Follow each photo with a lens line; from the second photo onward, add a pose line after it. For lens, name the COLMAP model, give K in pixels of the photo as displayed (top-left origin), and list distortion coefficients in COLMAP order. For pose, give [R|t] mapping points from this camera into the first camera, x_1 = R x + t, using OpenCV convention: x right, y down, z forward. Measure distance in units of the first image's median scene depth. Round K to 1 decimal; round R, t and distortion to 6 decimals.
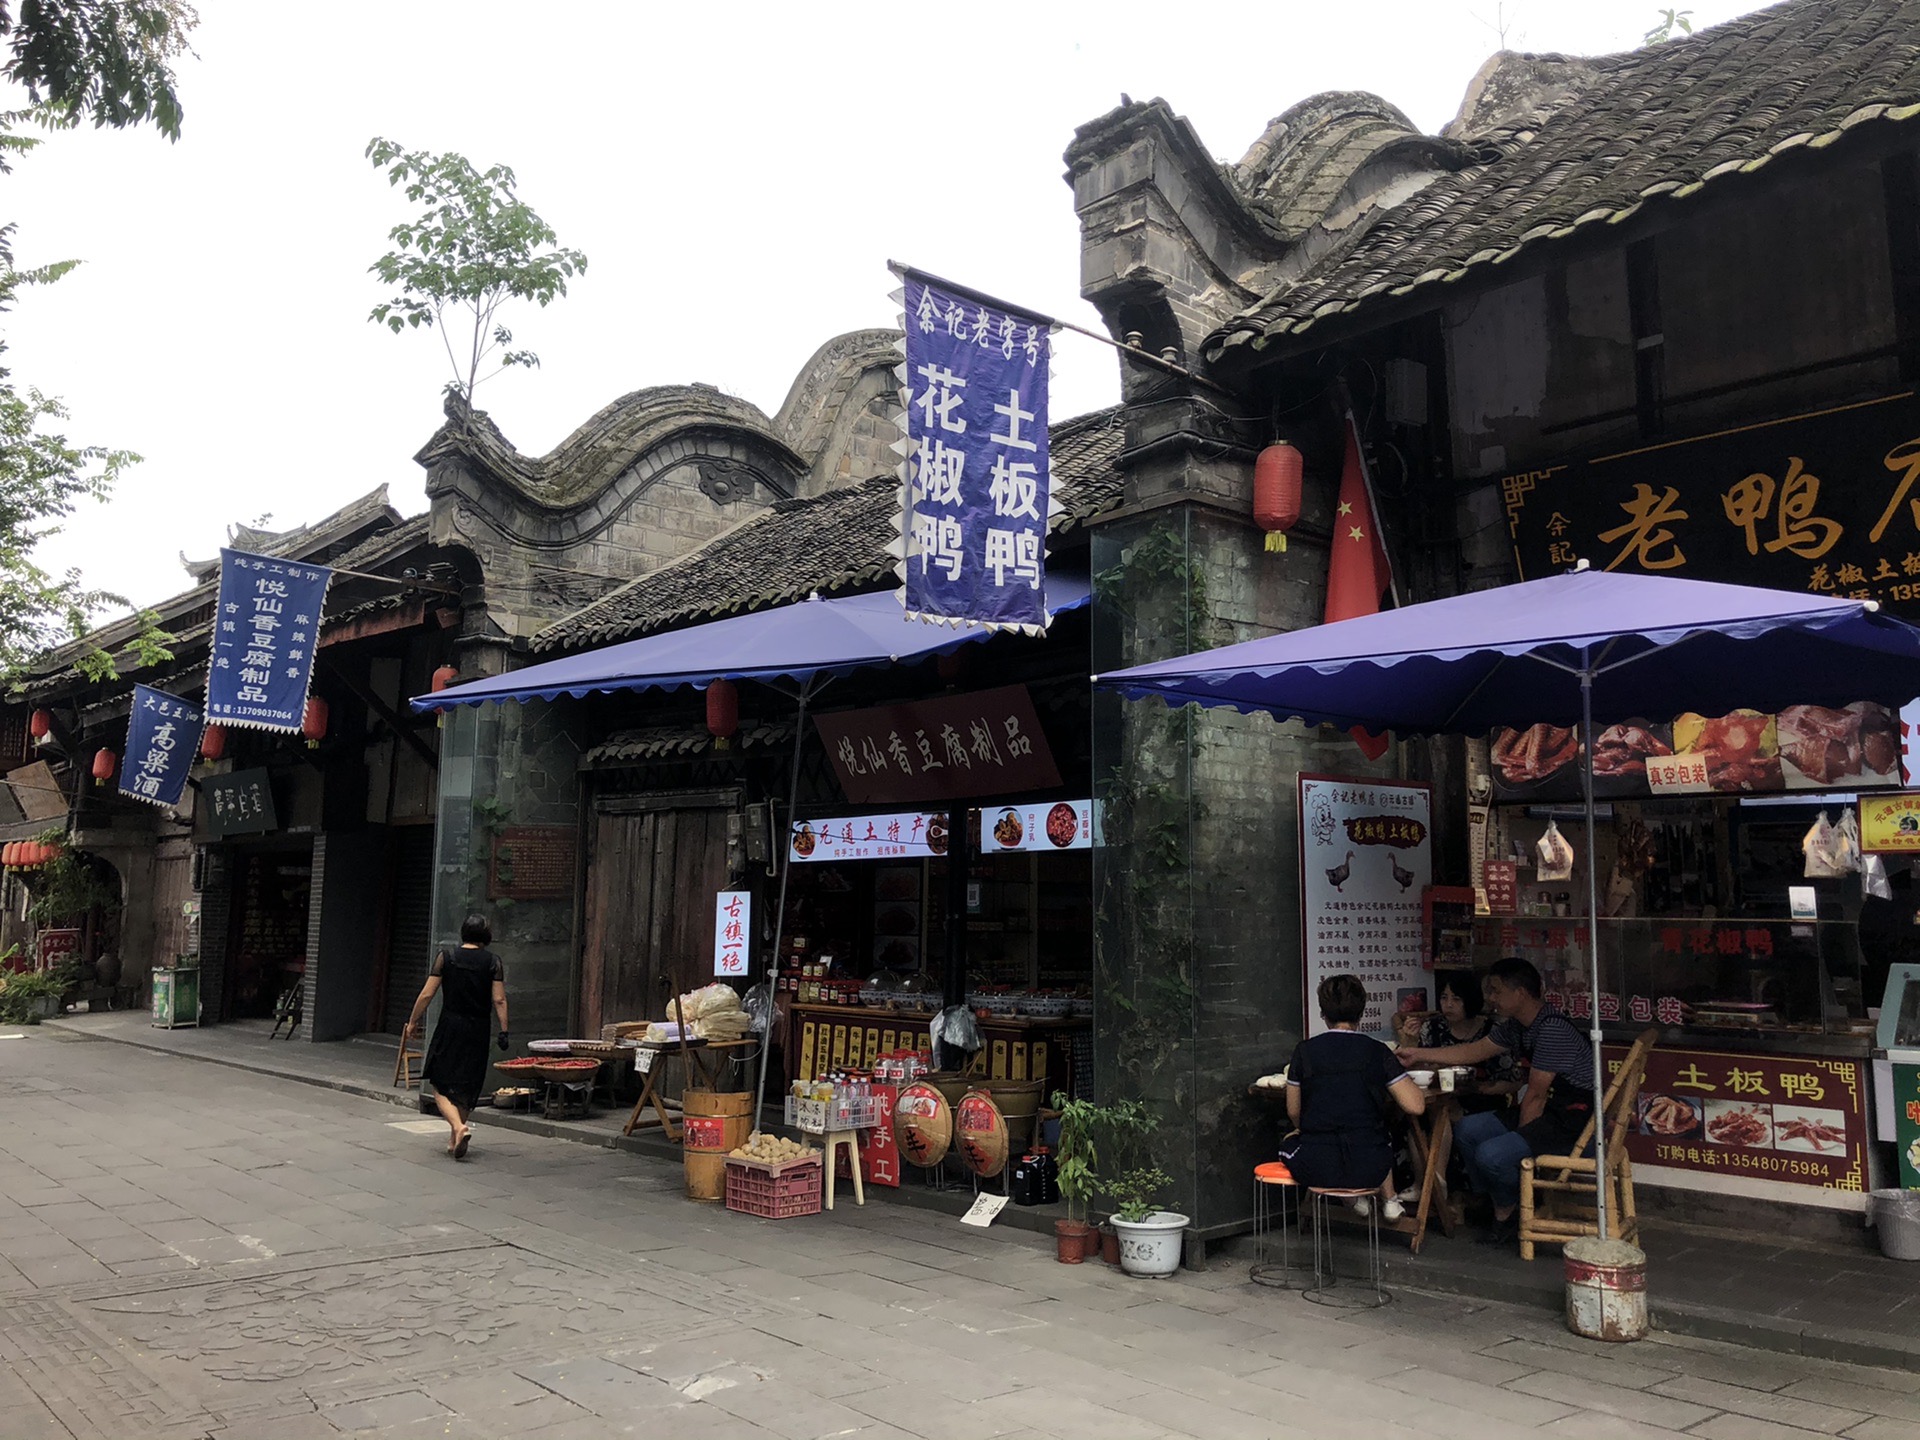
lens RADIAL K [[1527.3, 0, 966.2], [0, 1527.3, 709.6], [0, 0, 1]] dist [0.013399, 0.003985]
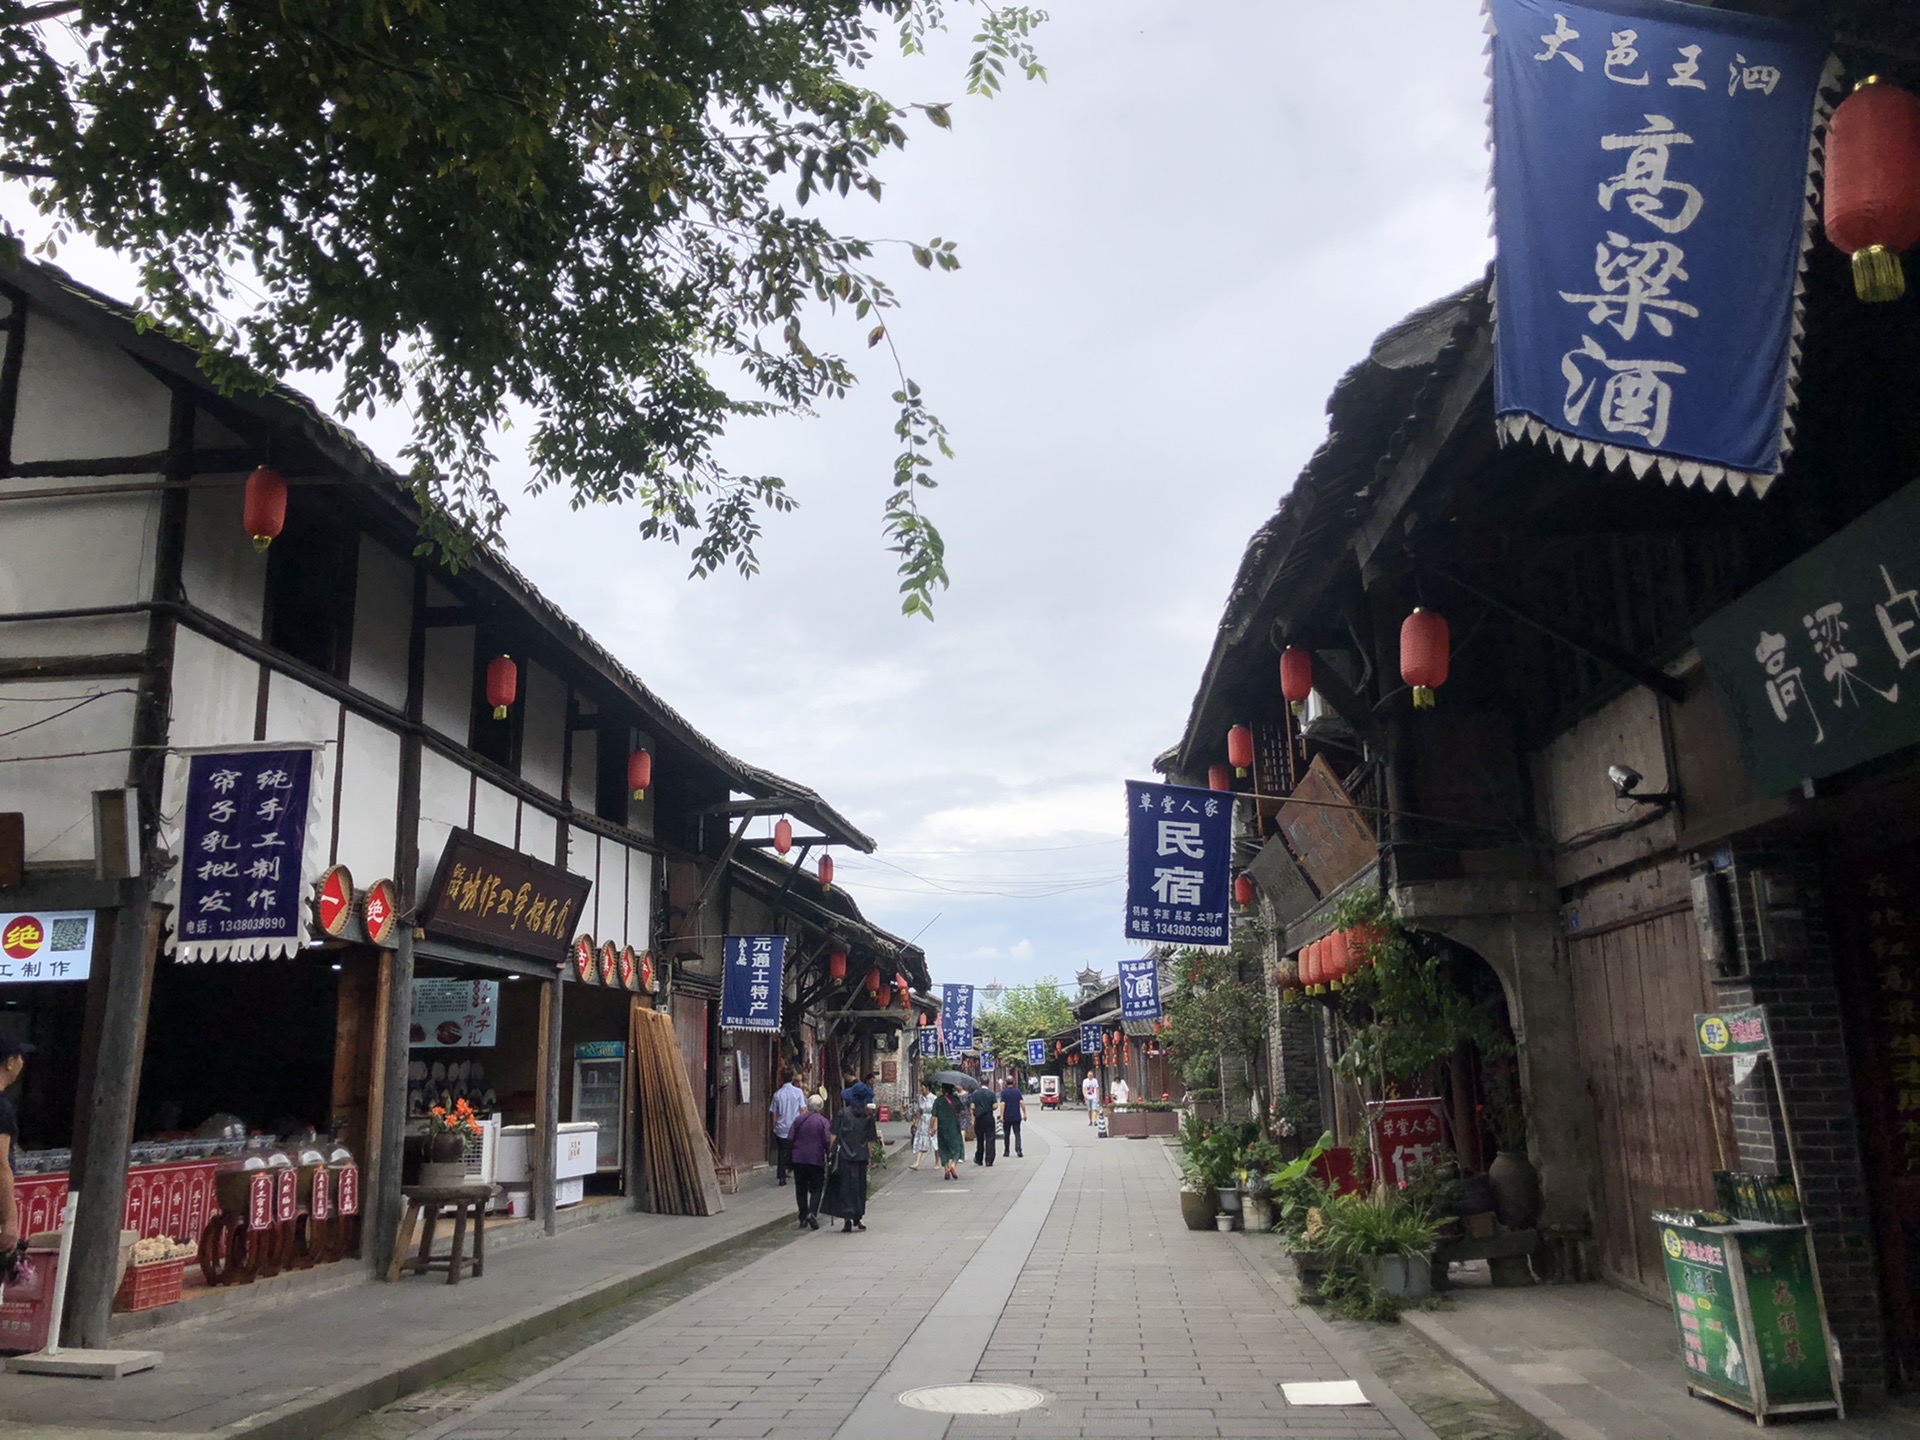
lens RADIAL K [[1527.3, 0, 956.2], [0, 1527.3, 715.2], [0, 0, 1]] dist [0.013399, 0.003985]
pose [[0.683897, -0.194030, -0.703305, -0.330868], [0.124673, 0.980889, -0.149378, 0.080381], [0.718848, 0.014476, 0.695017, 0.572672]]
